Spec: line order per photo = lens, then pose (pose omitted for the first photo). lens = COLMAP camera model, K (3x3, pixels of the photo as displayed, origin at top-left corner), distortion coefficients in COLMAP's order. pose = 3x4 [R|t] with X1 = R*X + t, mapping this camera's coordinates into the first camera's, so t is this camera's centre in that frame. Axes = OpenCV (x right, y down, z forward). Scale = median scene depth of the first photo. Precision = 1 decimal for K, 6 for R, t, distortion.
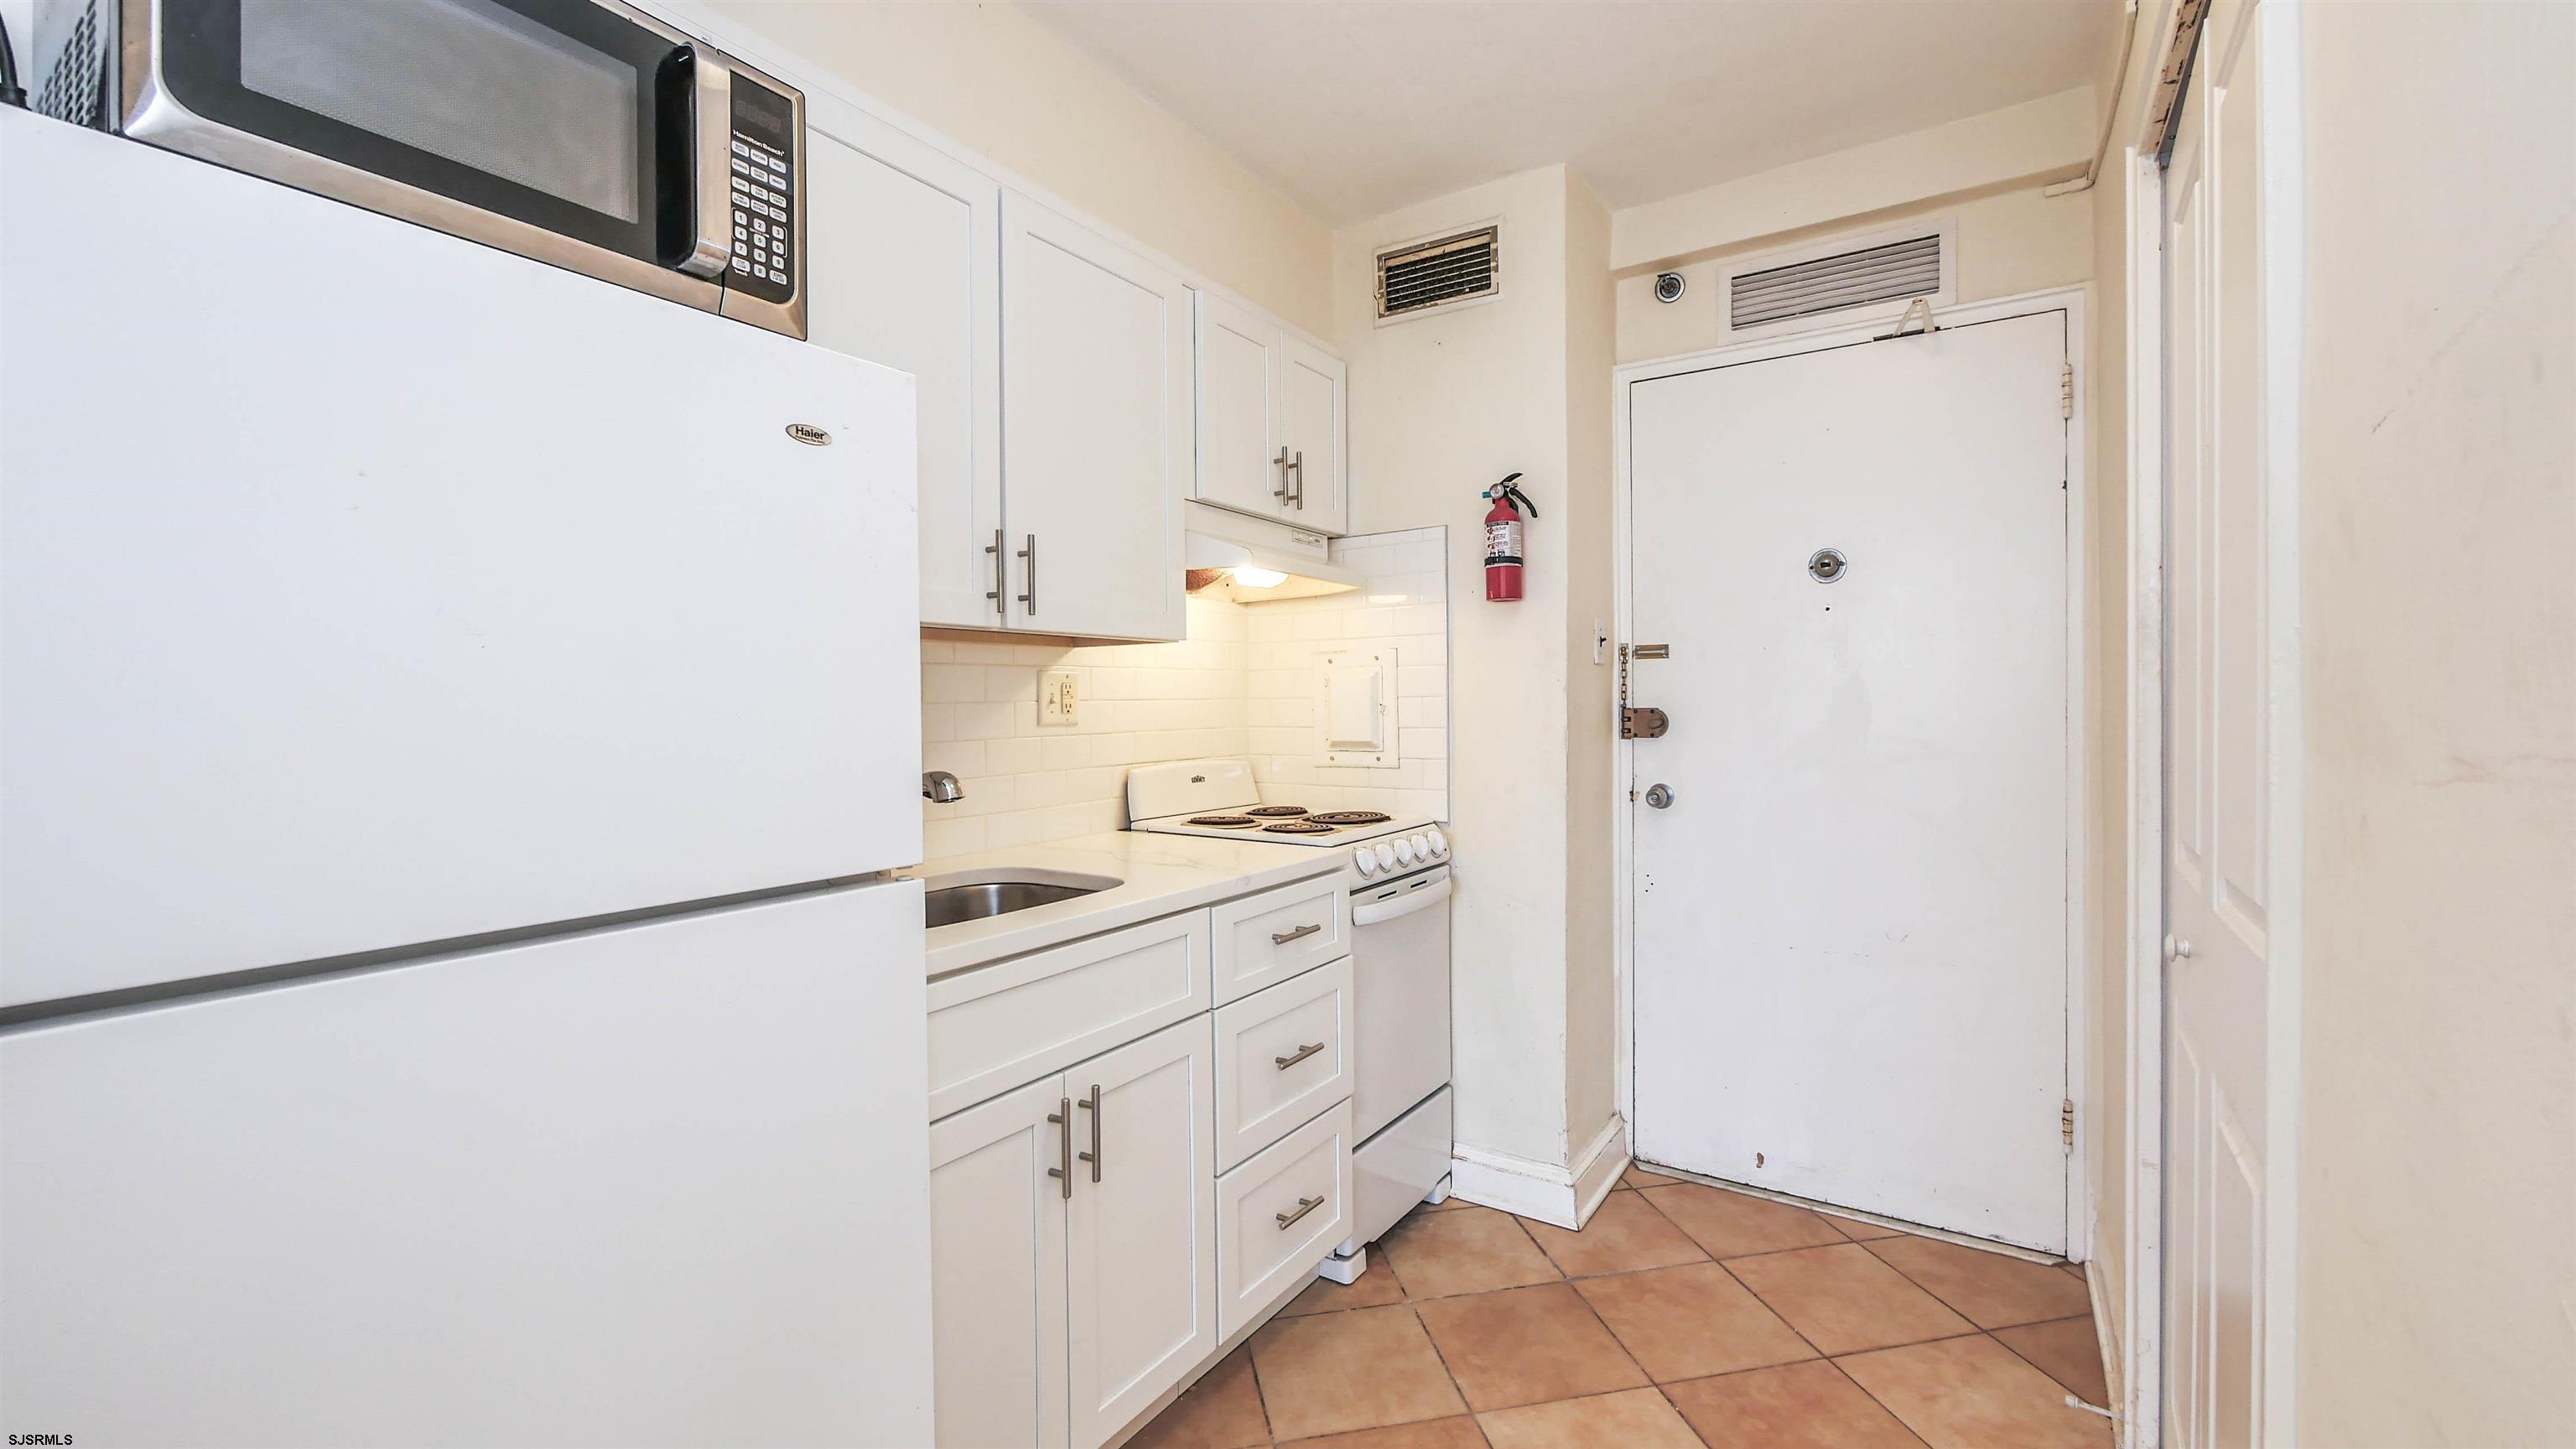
lens RADIAL K [[1065.9, 0, 1293.4], [0, 1065.9, 711.7], [0, 0, 1]] dist [-0.009871, 0.000685]
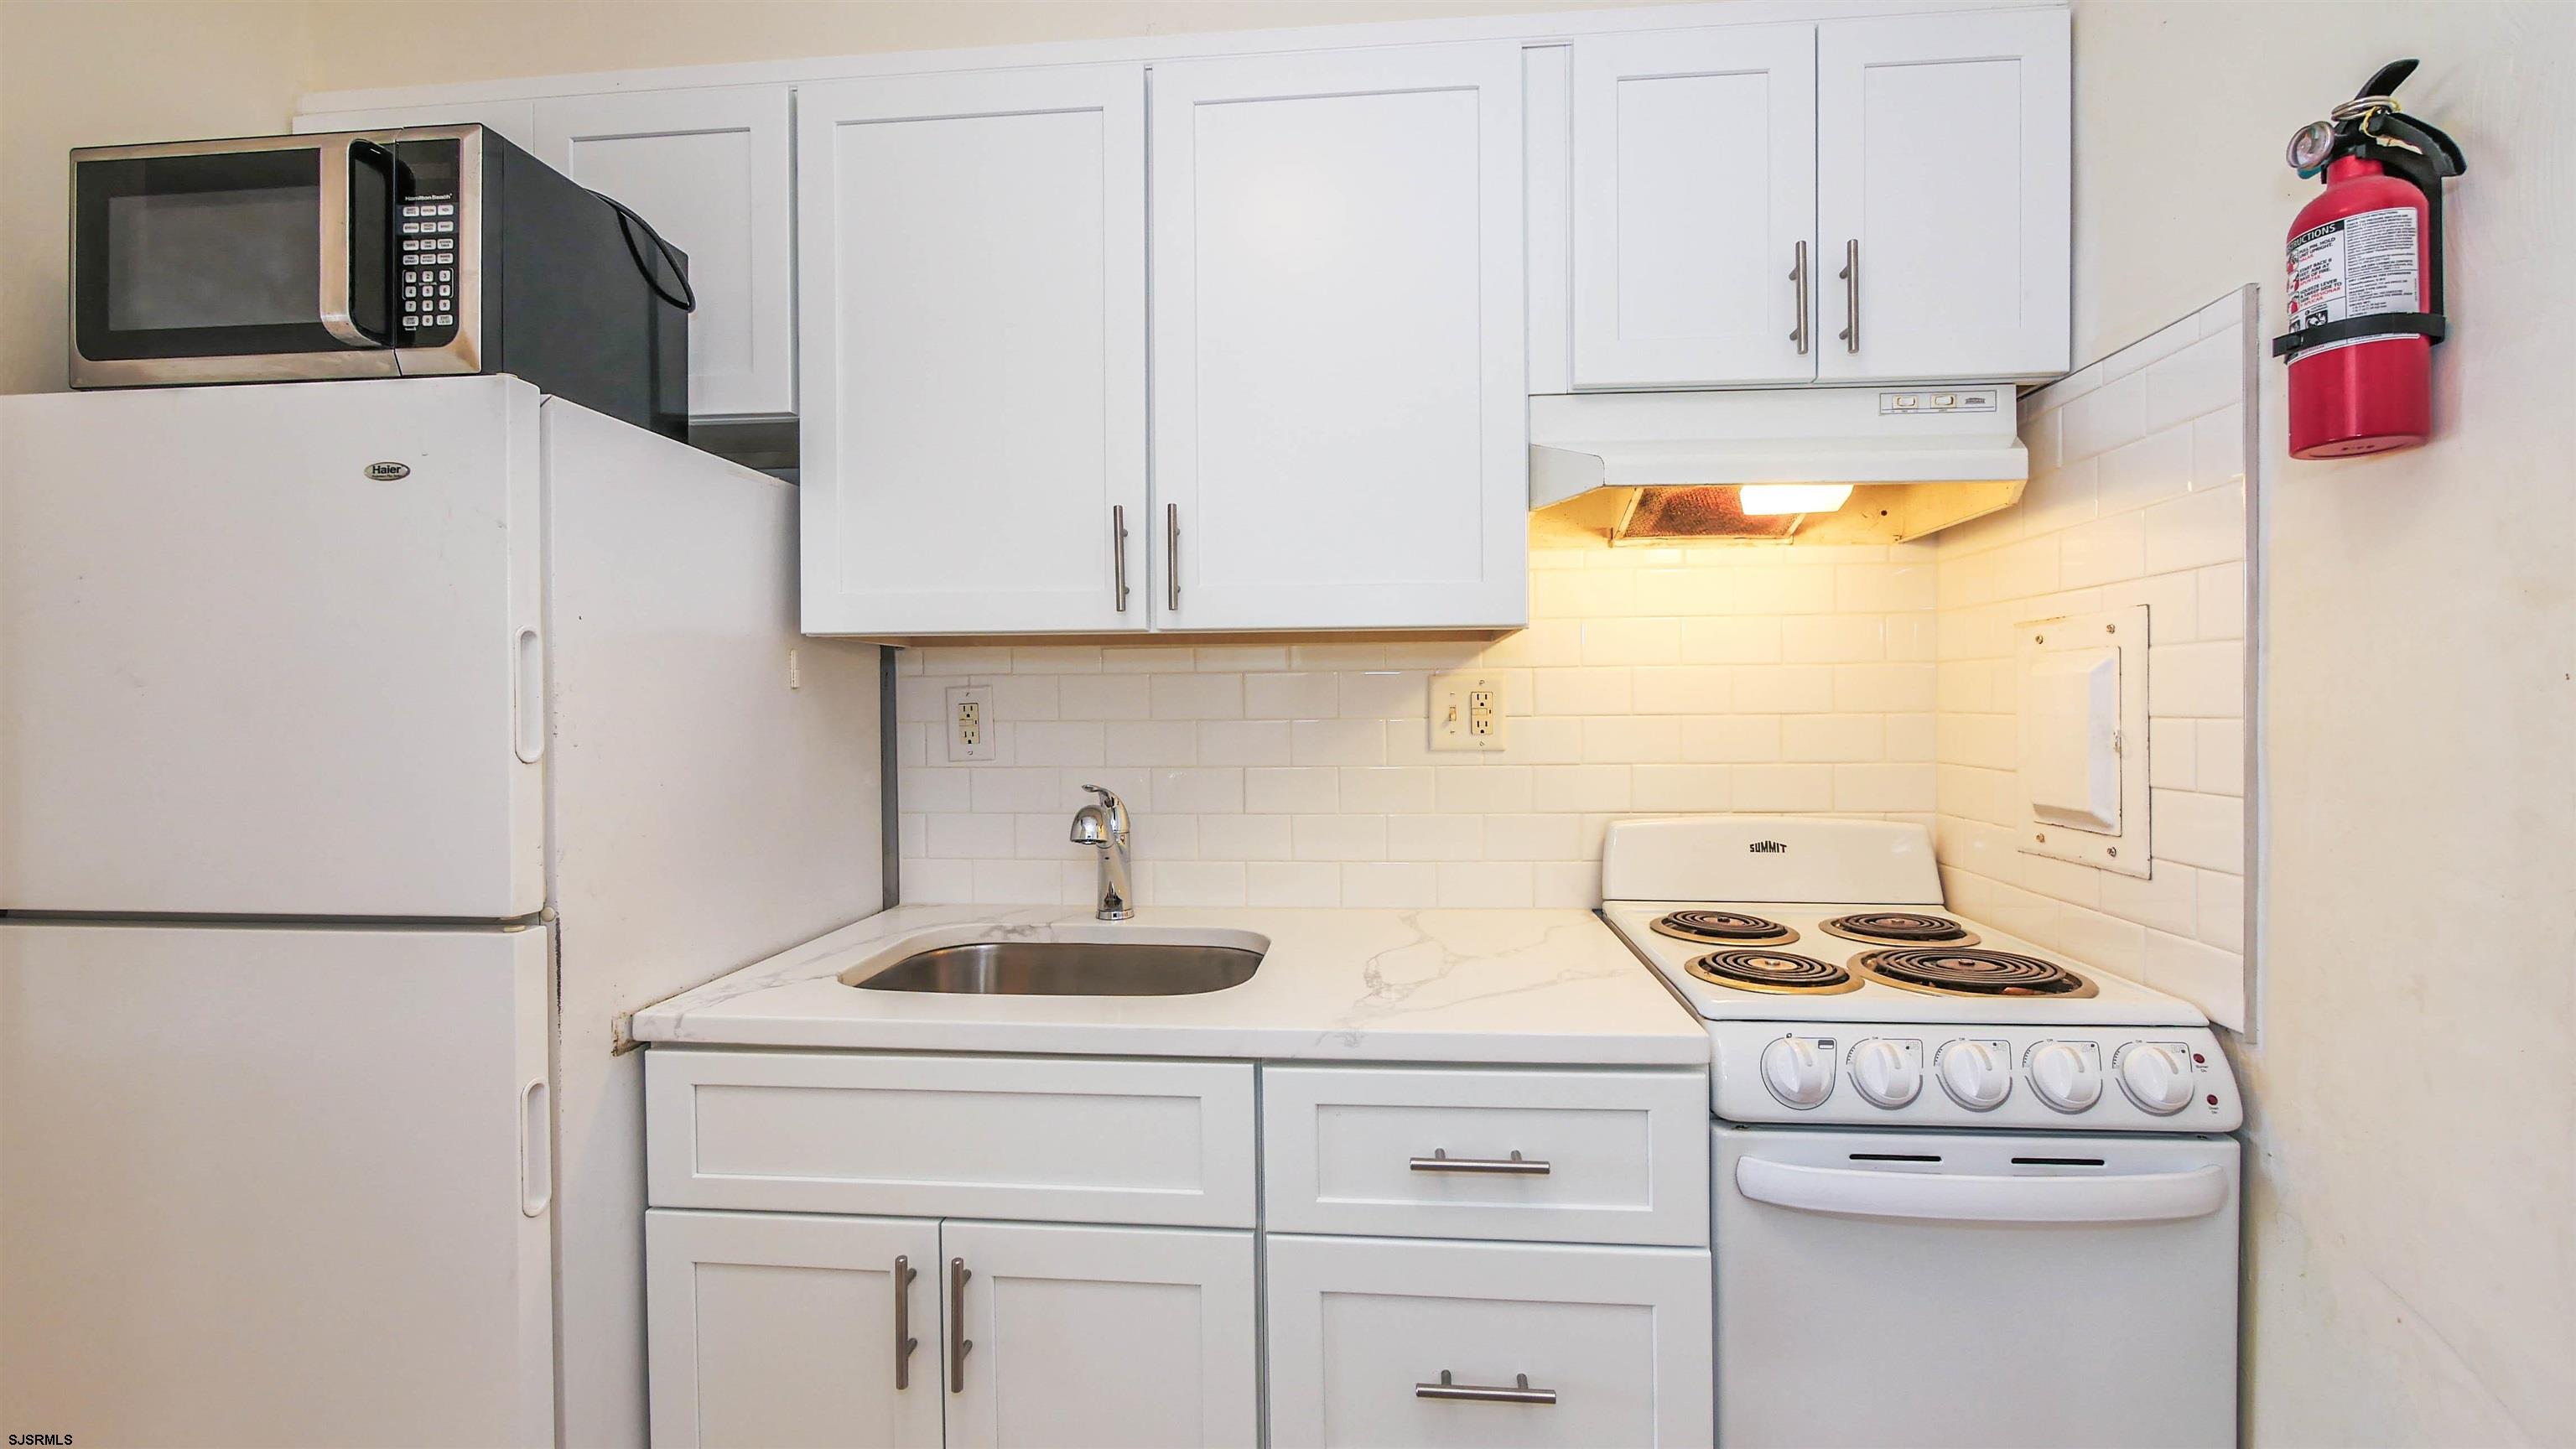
lens RADIAL K [[1065.9, 0, 1293.4], [0, 1065.9, 711.7], [0, 0, 1]] dist [-0.009871, 0.000685]
pose [[0.468220, 0.013598, -0.883507, 0.363003], [-0.005367, 0.999907, 0.012545, -0.021938], [0.883596, -0.001132, 0.468249, 0.561807]]
